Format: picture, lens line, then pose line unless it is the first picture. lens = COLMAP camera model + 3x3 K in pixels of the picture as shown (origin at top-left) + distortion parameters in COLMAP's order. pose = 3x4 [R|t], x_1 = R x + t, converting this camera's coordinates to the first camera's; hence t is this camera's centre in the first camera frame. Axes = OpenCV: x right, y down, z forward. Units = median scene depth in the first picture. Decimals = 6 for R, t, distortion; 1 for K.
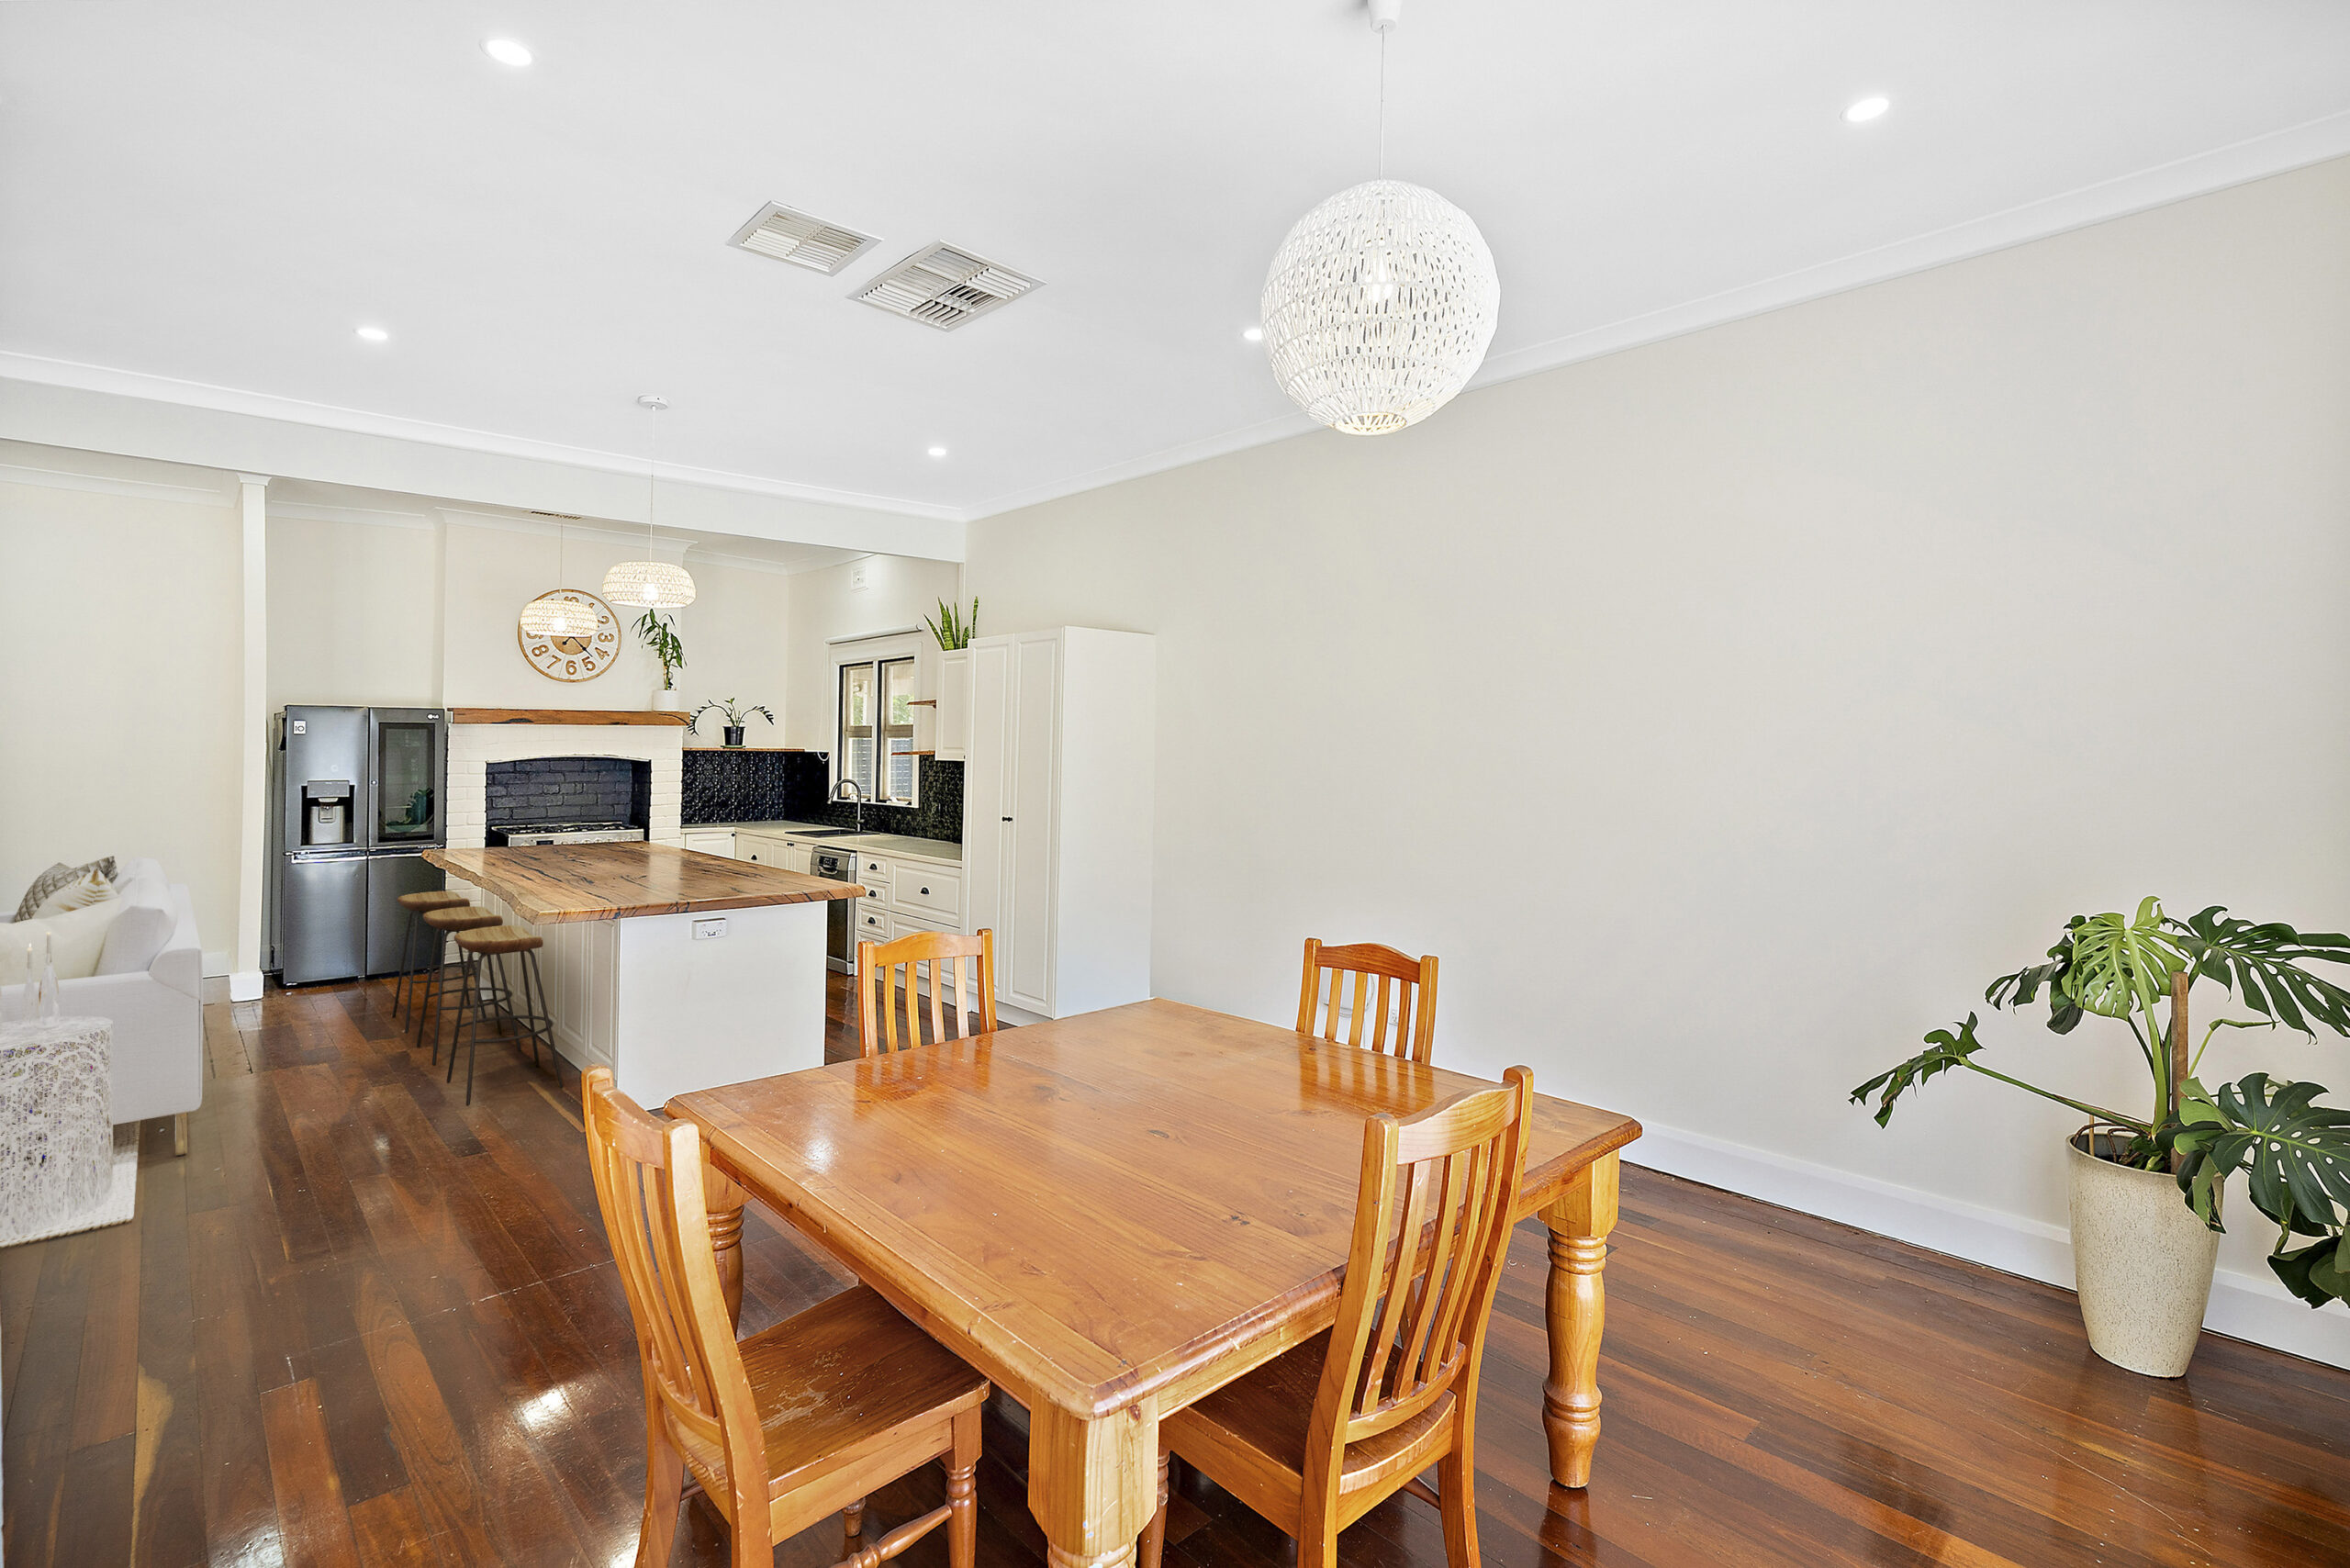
lens RADIAL K [[1076.1, 0, 1169.3], [0, 1076.1, 743.3], [0, 0, 1]] dist [-0.000500, 0.001305]
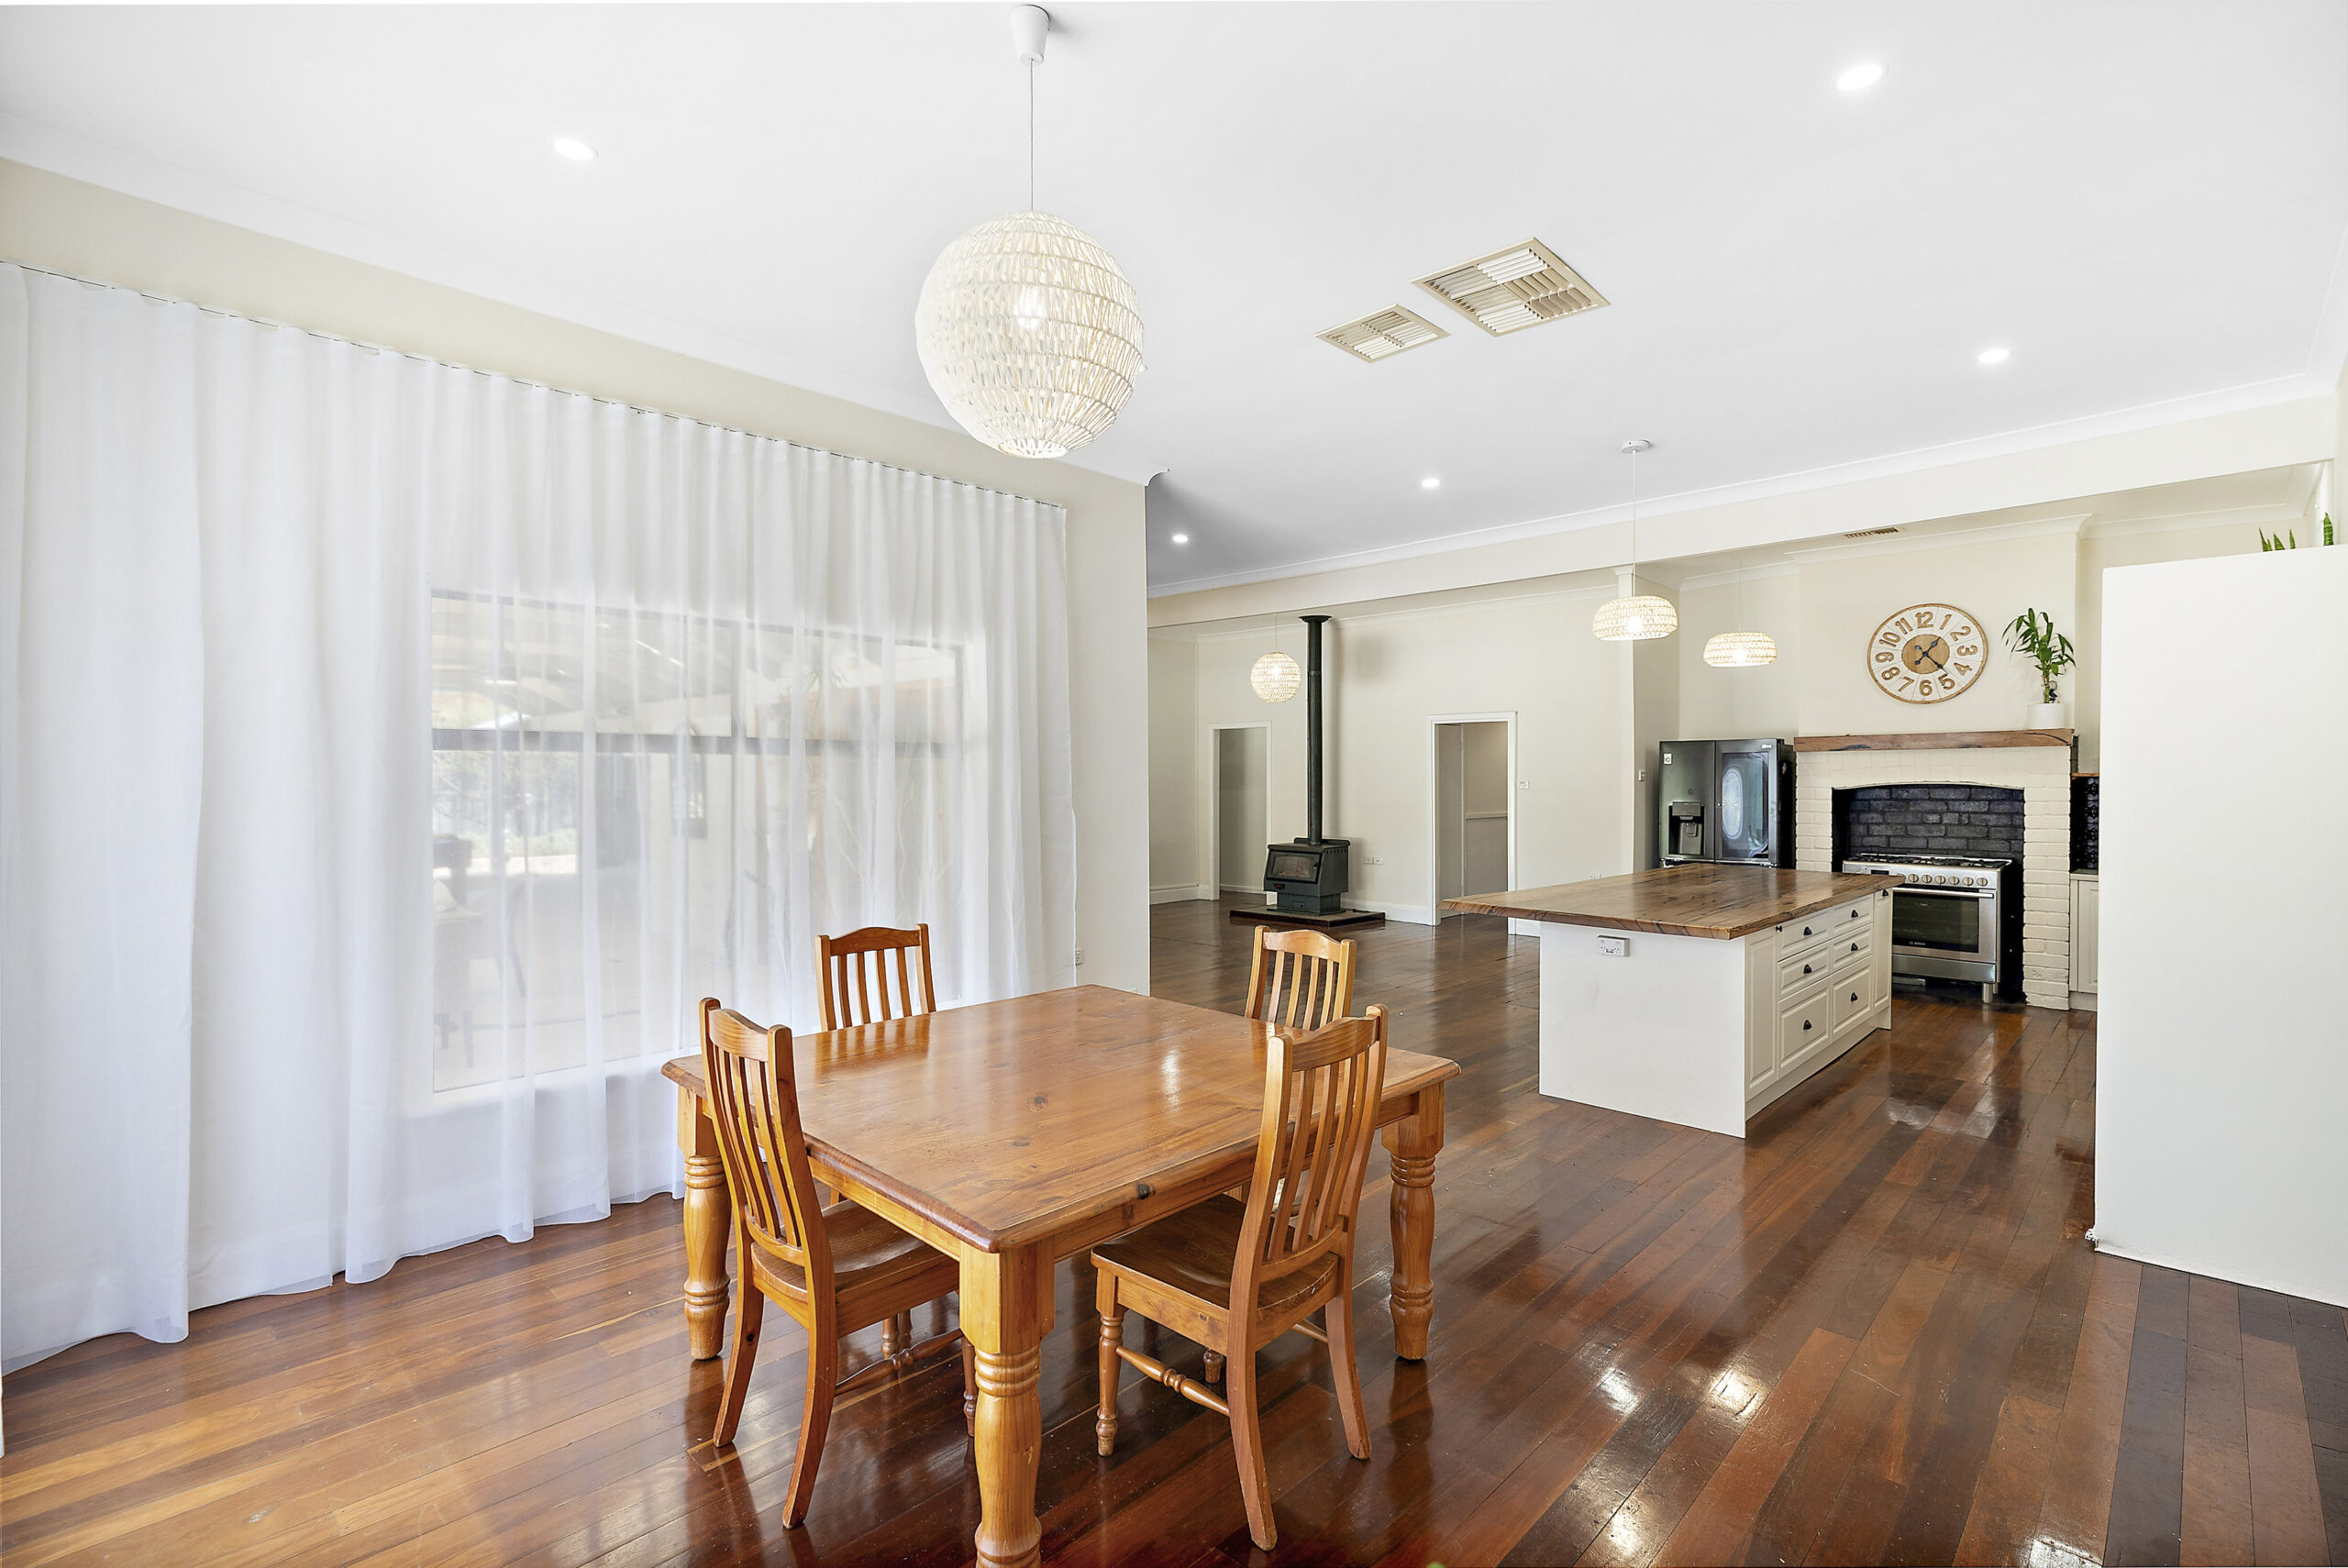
lens RADIAL K [[1075.0, 0, 1172.1], [0, 1075.0, 778.2], [0, 0, 1]] dist [-0.000500, 0.001305]
pose [[0.045857, -0.003445, -0.998942, 0.334950], [0.007269, 0.999969, -0.003115, 0.005652], [0.998922, -0.007118, 0.045881, 0.300006]]
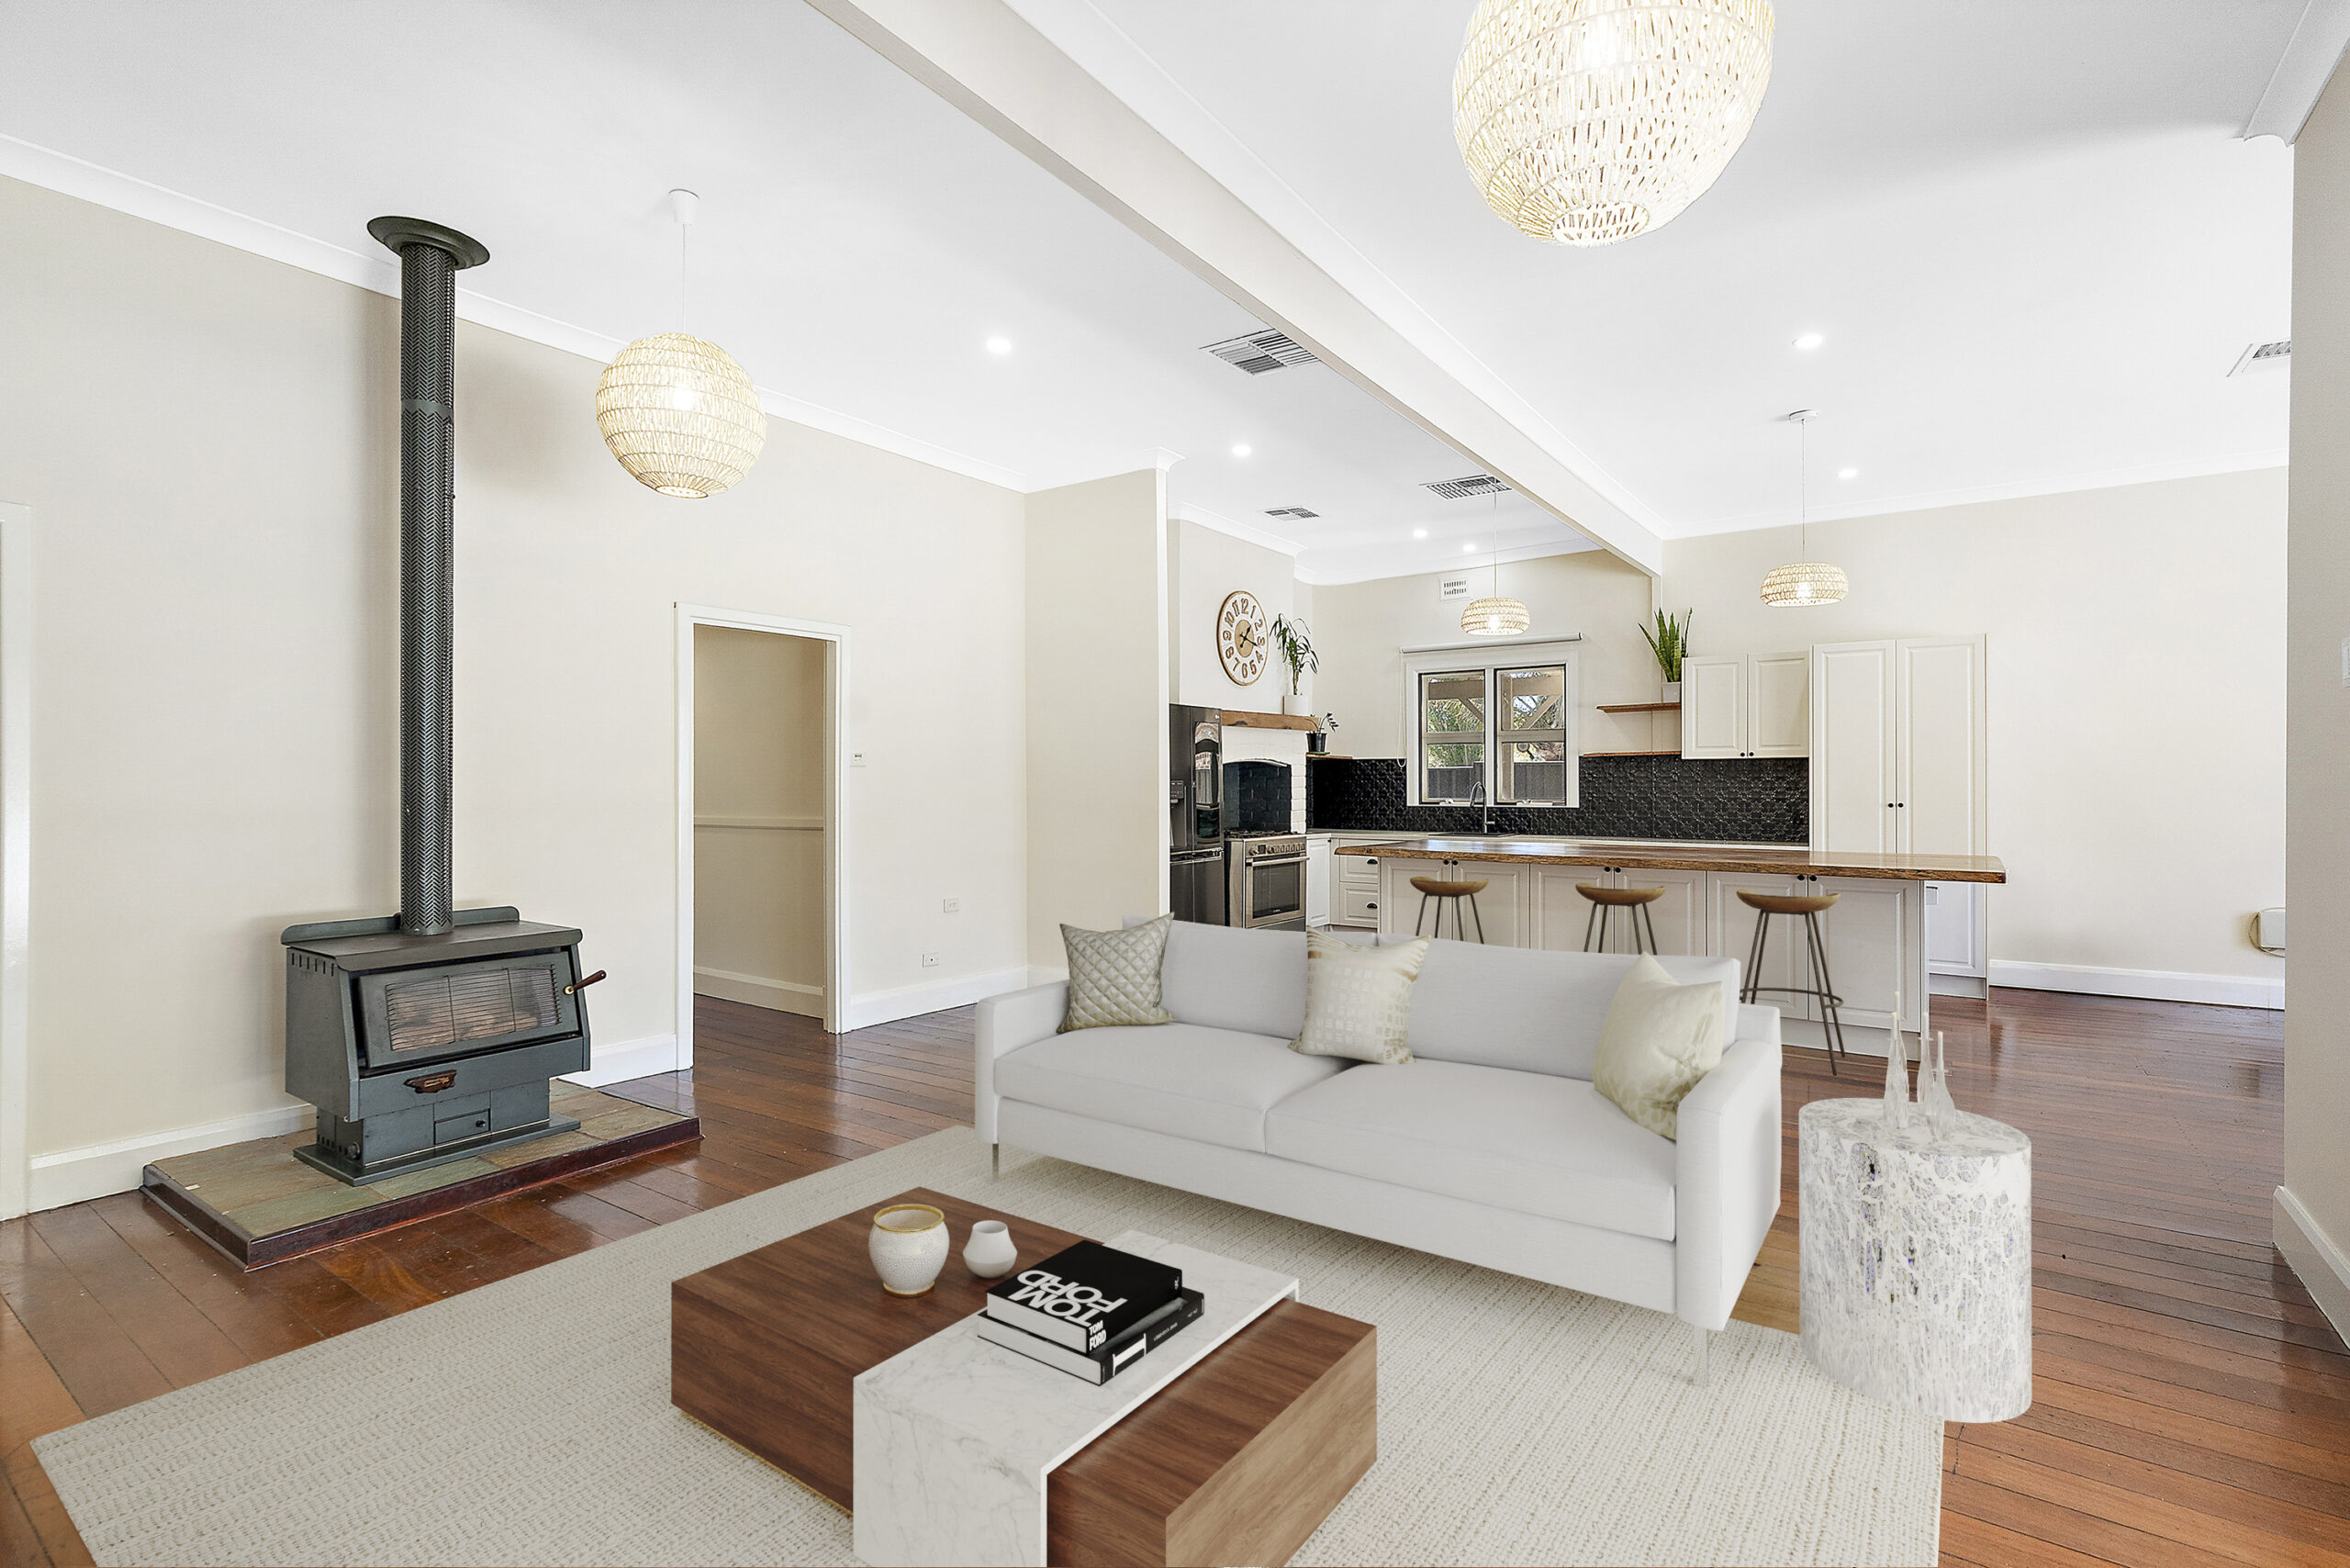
lens RADIAL K [[1076.1, 0, 1205.1], [0, 1076.1, 778.3], [0, 0, 1]] dist [-0.000500, 0.001305]
pose [[0.976017, -0.006916, 0.217583, -0.789397], [0.005598, 0.999962, 0.006671, 0.020857], [-0.217620, -0.005293, 0.976019, 0.045441]]
